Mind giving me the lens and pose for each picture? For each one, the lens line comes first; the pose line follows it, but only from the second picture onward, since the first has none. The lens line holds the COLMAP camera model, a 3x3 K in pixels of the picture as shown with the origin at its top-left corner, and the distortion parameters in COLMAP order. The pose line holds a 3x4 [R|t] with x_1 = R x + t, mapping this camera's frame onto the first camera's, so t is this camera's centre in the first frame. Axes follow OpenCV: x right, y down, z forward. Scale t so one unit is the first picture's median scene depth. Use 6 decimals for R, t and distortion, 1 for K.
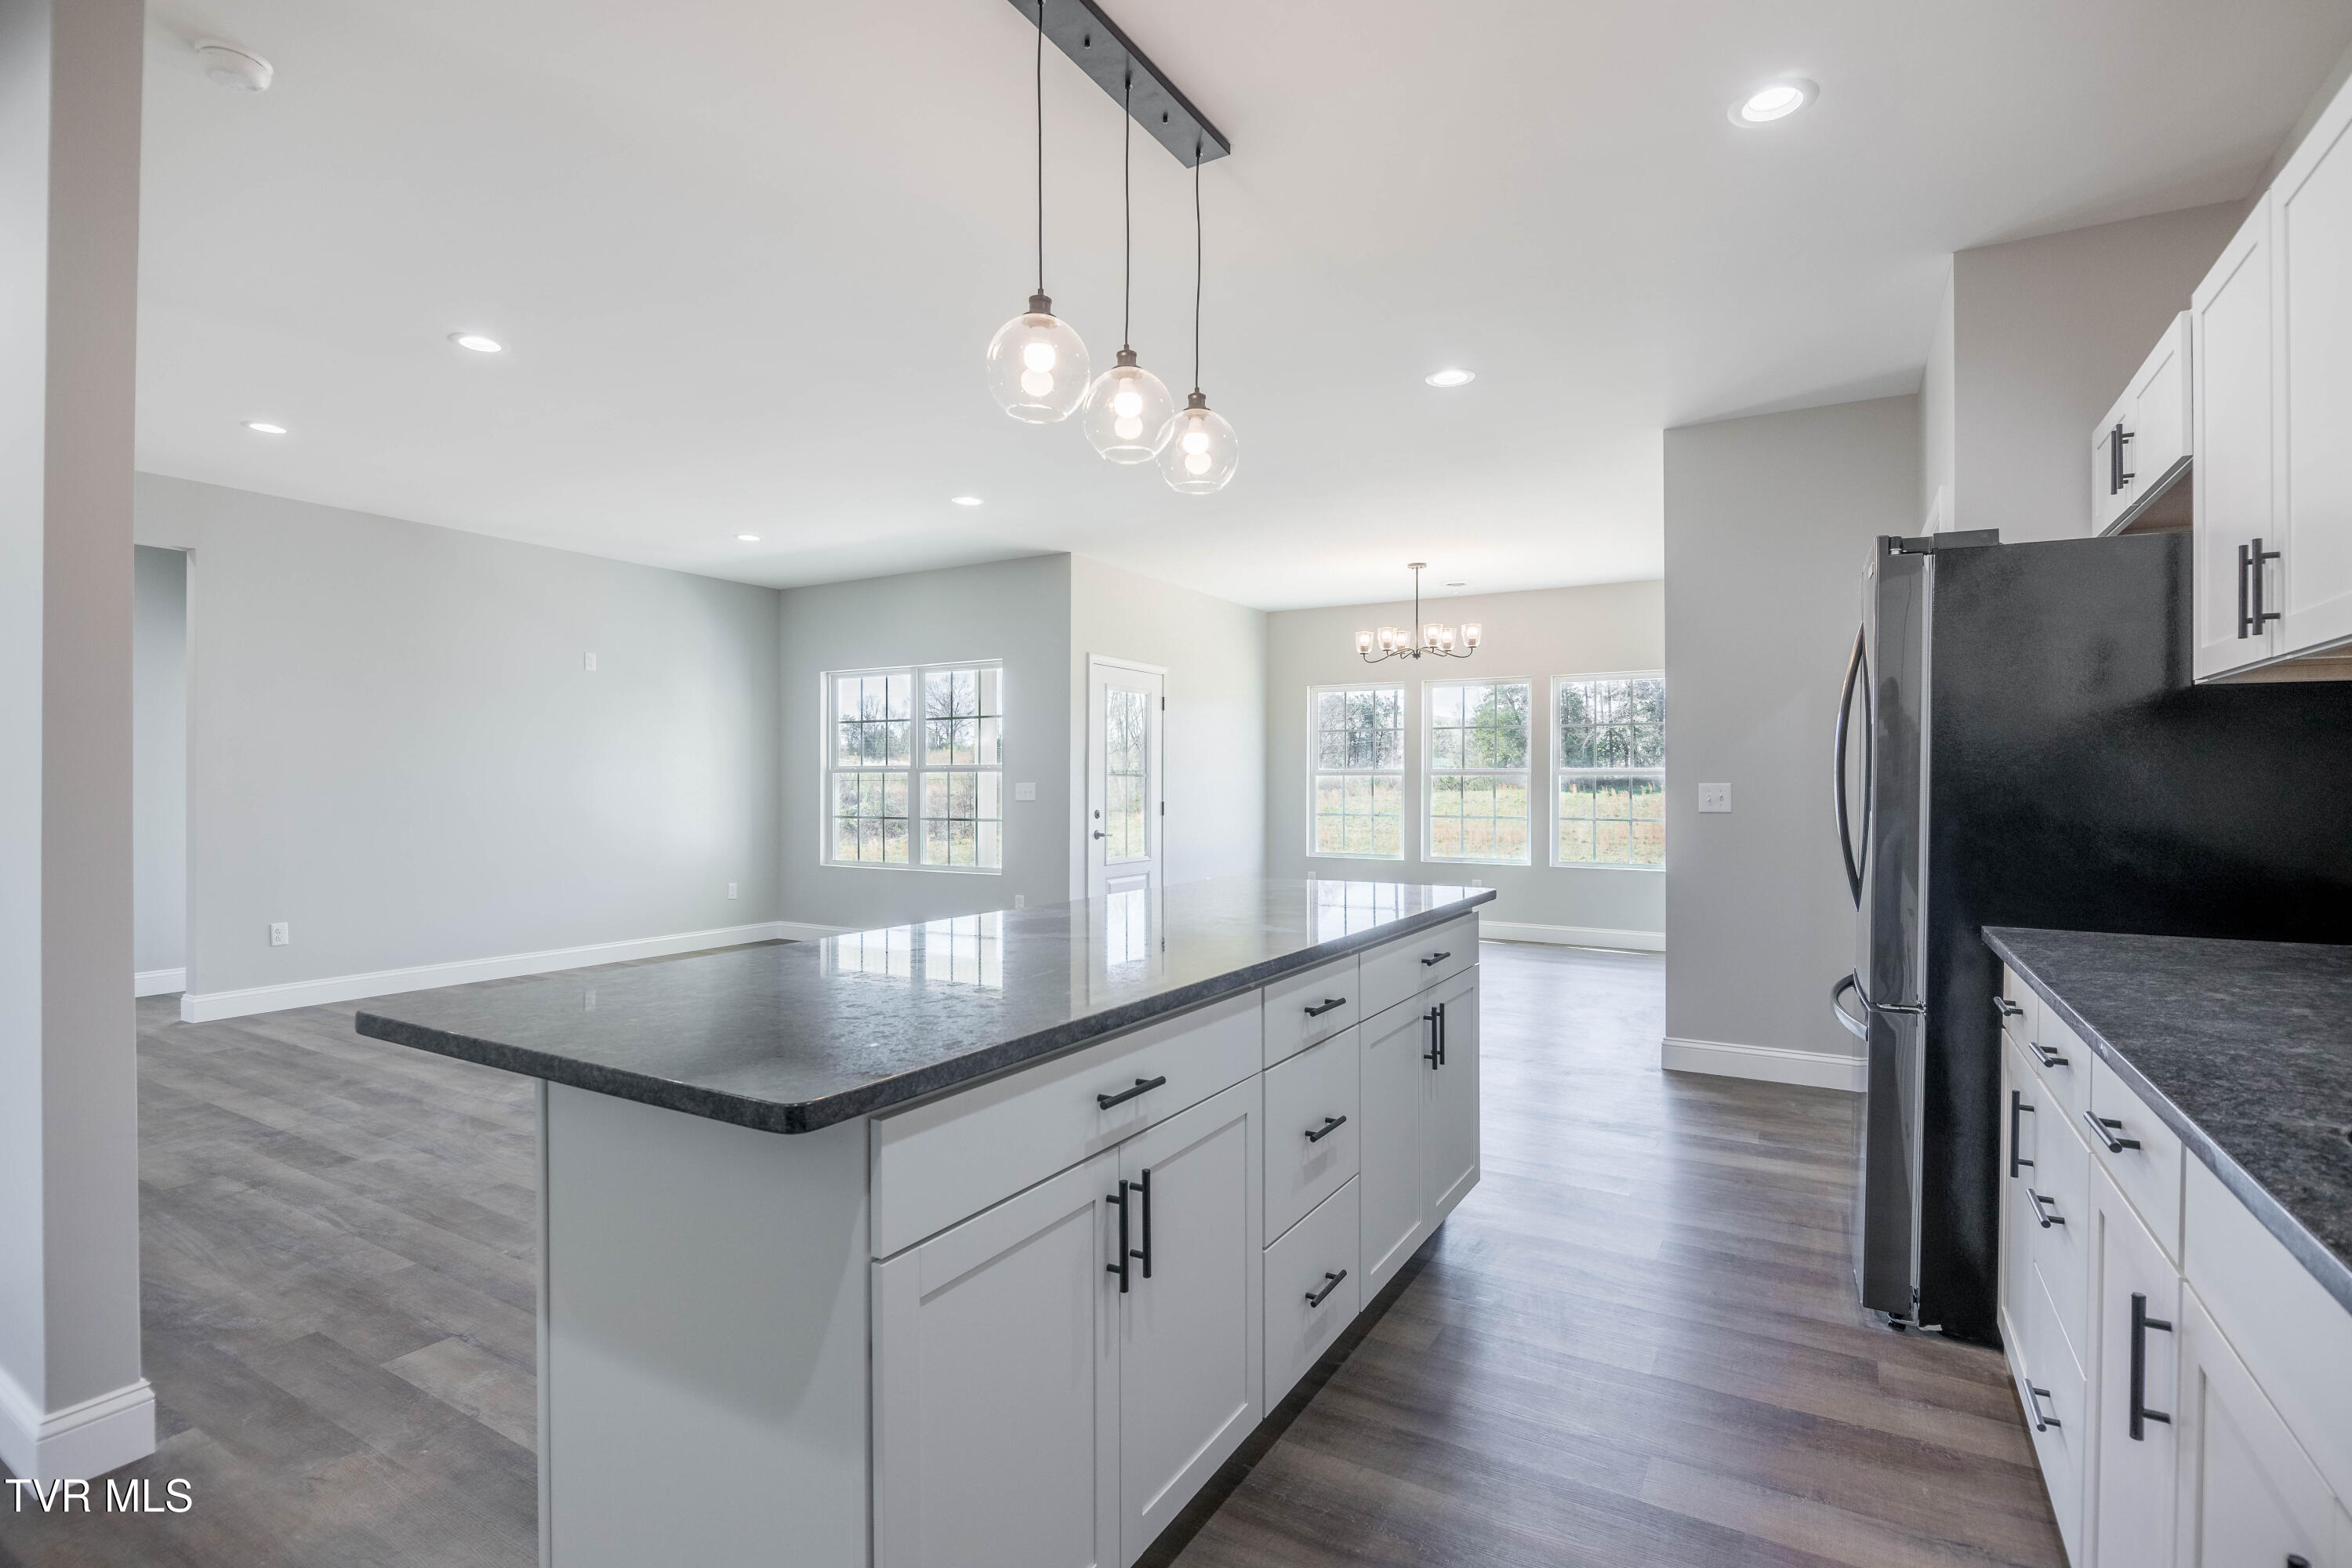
lens RADIAL K [[1106.3, 0, 1184.6], [0, 1106.3, 780.5], [0, 0, 1]] dist [-0.012782, -0.000143]
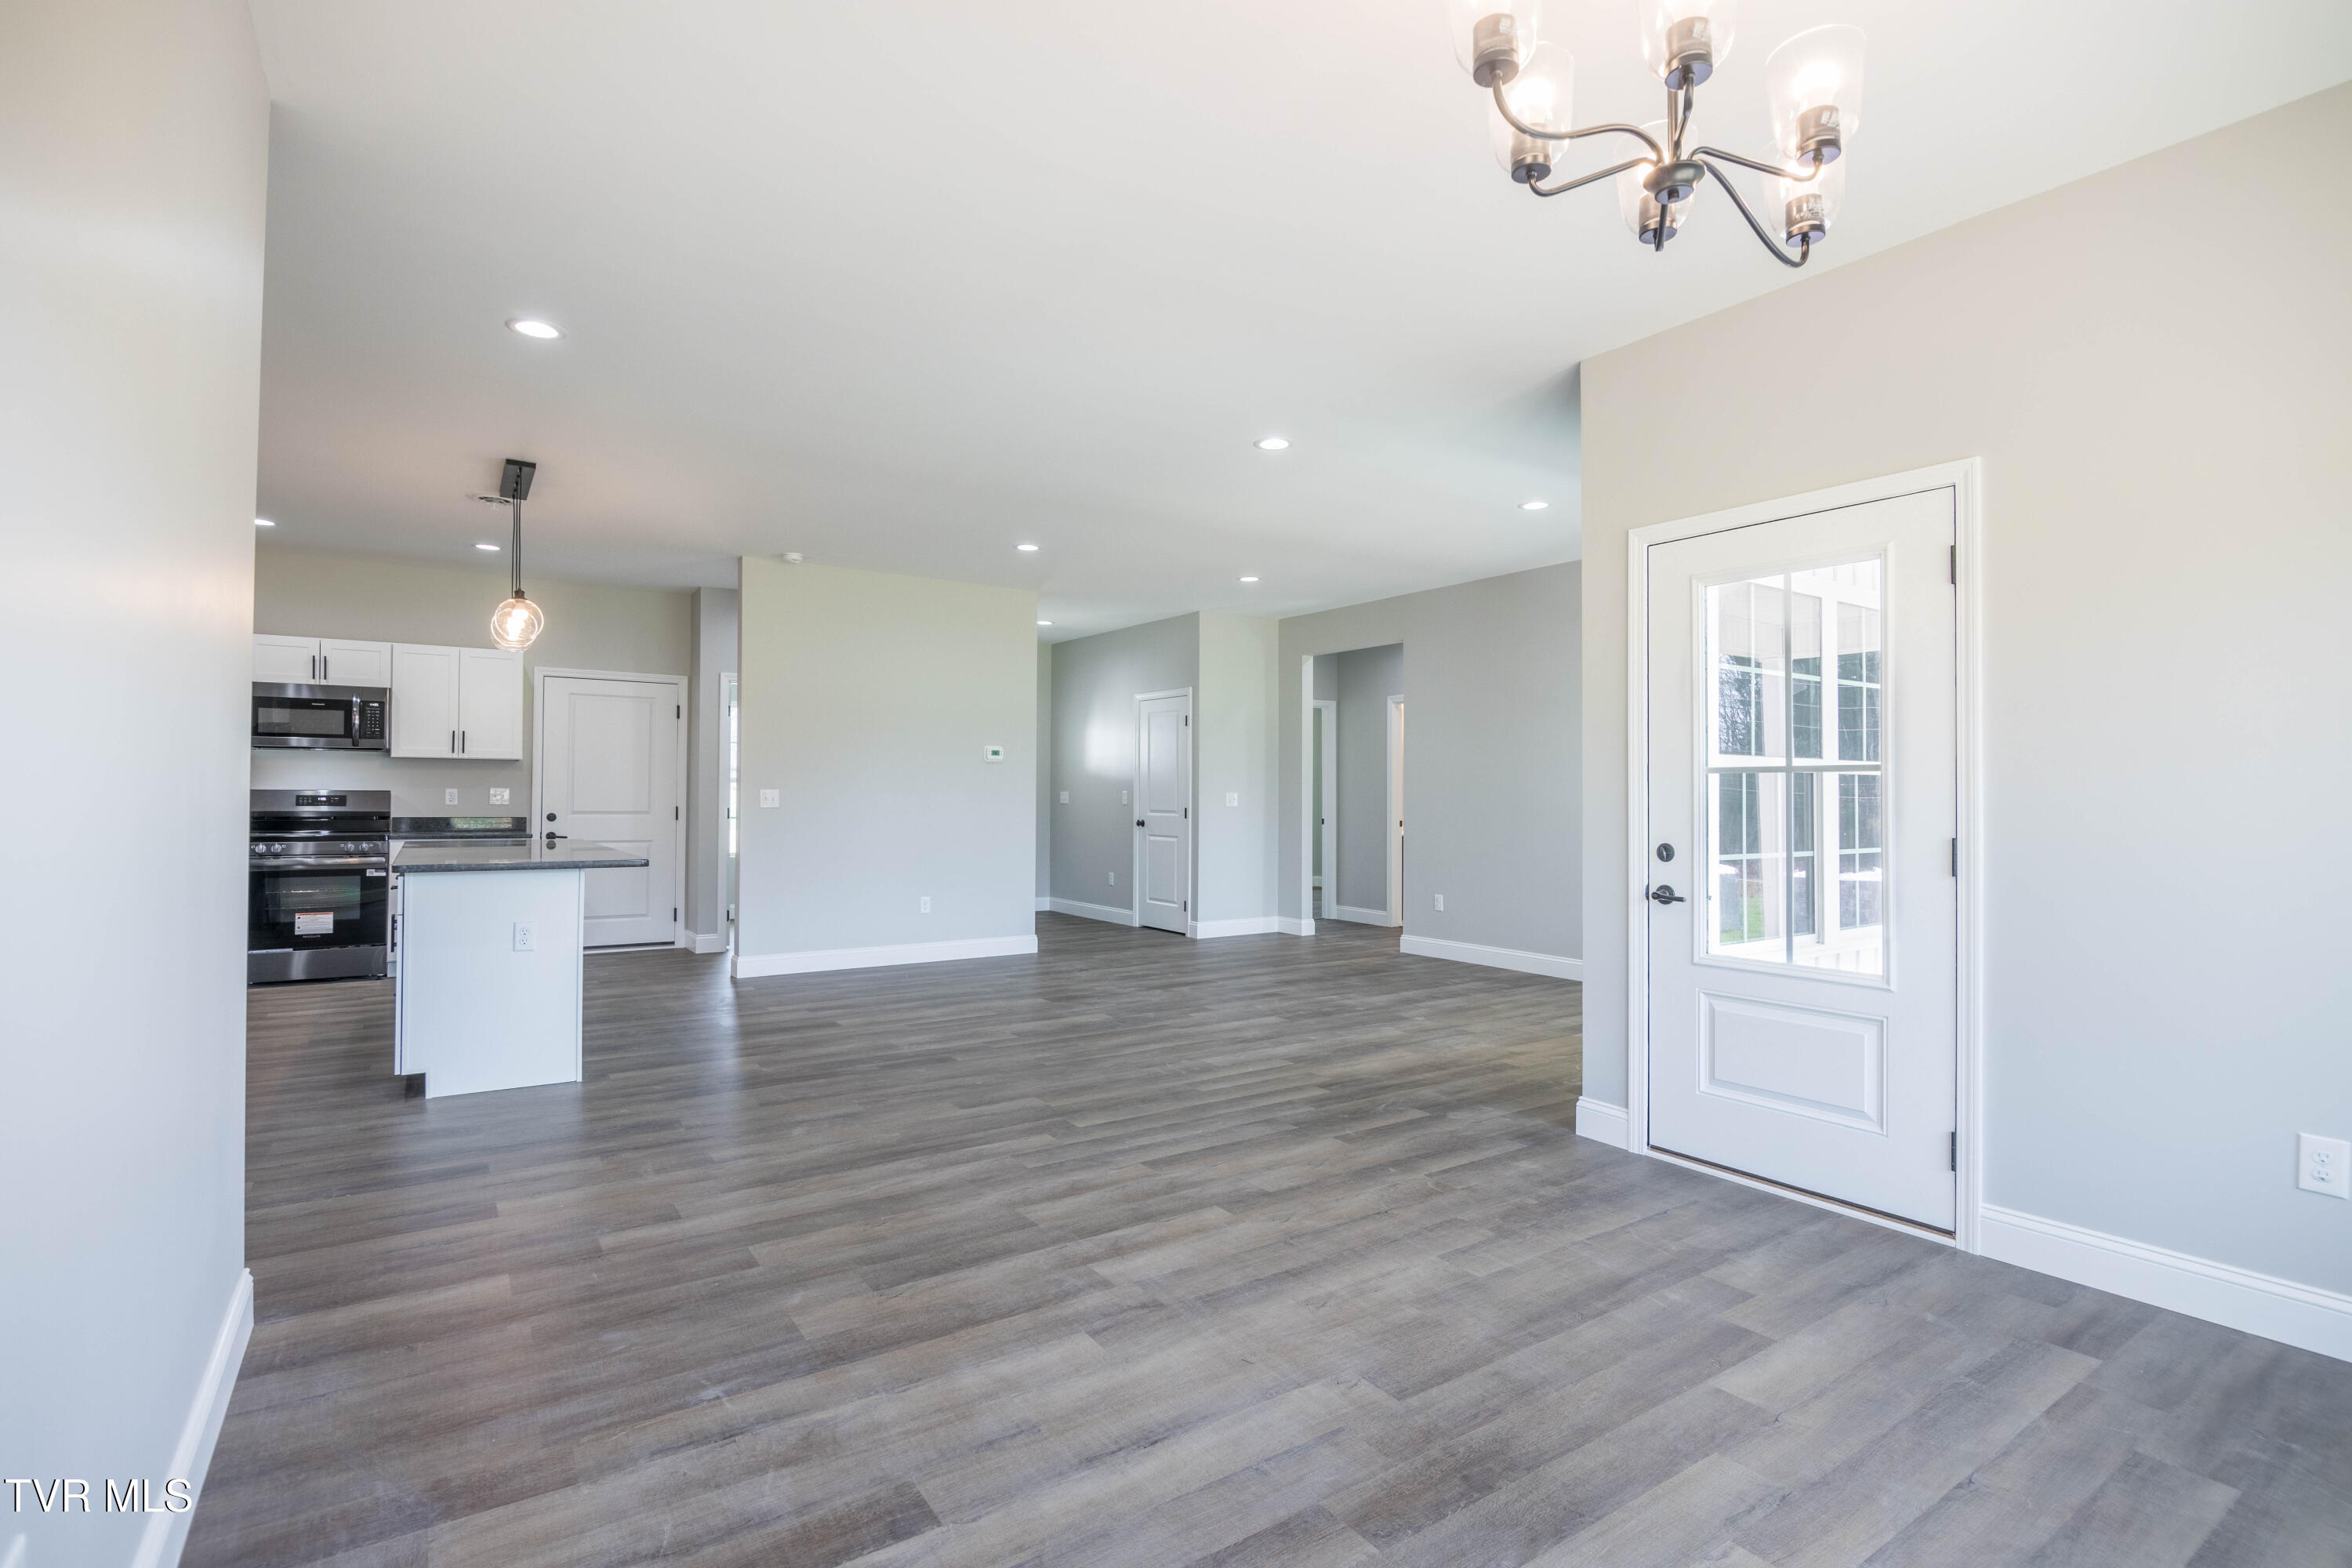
lens RADIAL K [[1106.3, 0, 1184.6], [0, 1106.3, 780.5], [0, 0, 1]] dist [-0.012782, -0.000143]
pose [[-0.422362, -0.017694, -0.906255, 0.567258], [-0.004348, 0.999837, -0.017495, 0.010790], [0.906417, -0.003449, -0.422370, 1.280464]]
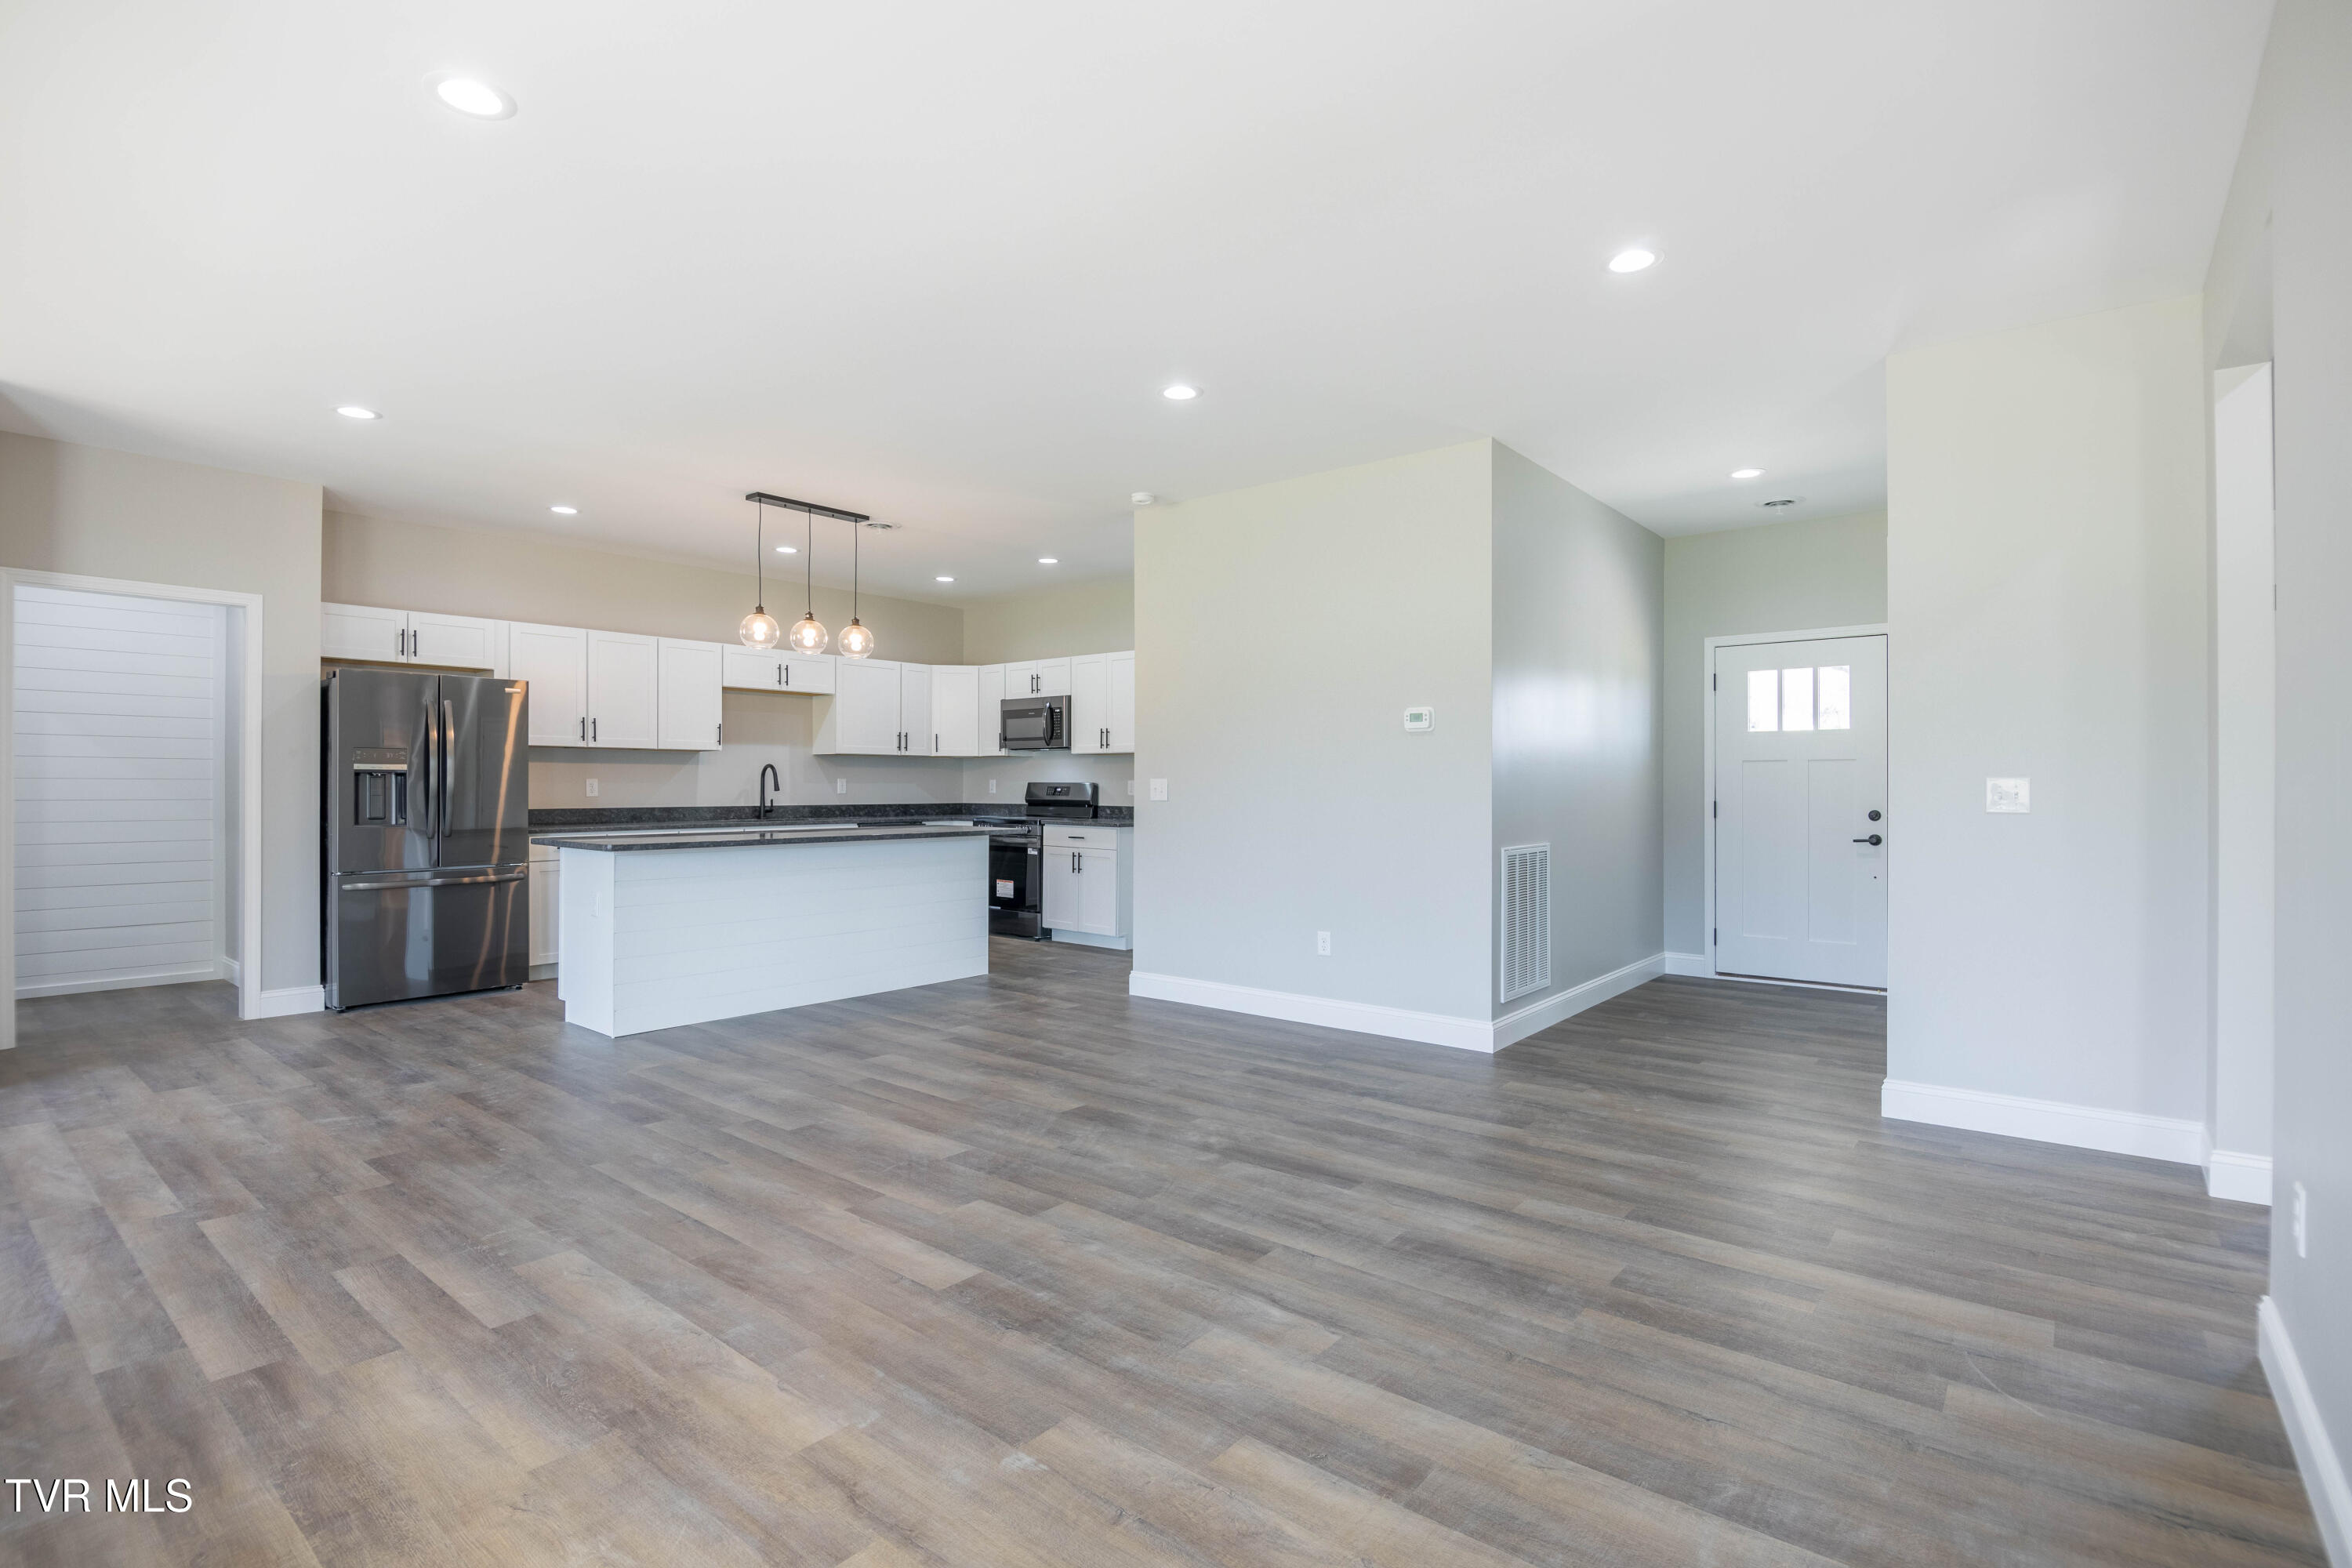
lens RADIAL K [[1106.3, 0, 1184.6], [0, 1106.3, 780.5], [0, 0, 1]] dist [-0.012782, -0.000143]
pose [[-0.988923, -0.003428, 0.148388, -0.524738], [-0.004079, 0.999983, -0.004078, 0.006764], [-0.148371, -0.004638, -0.988921, 1.367290]]
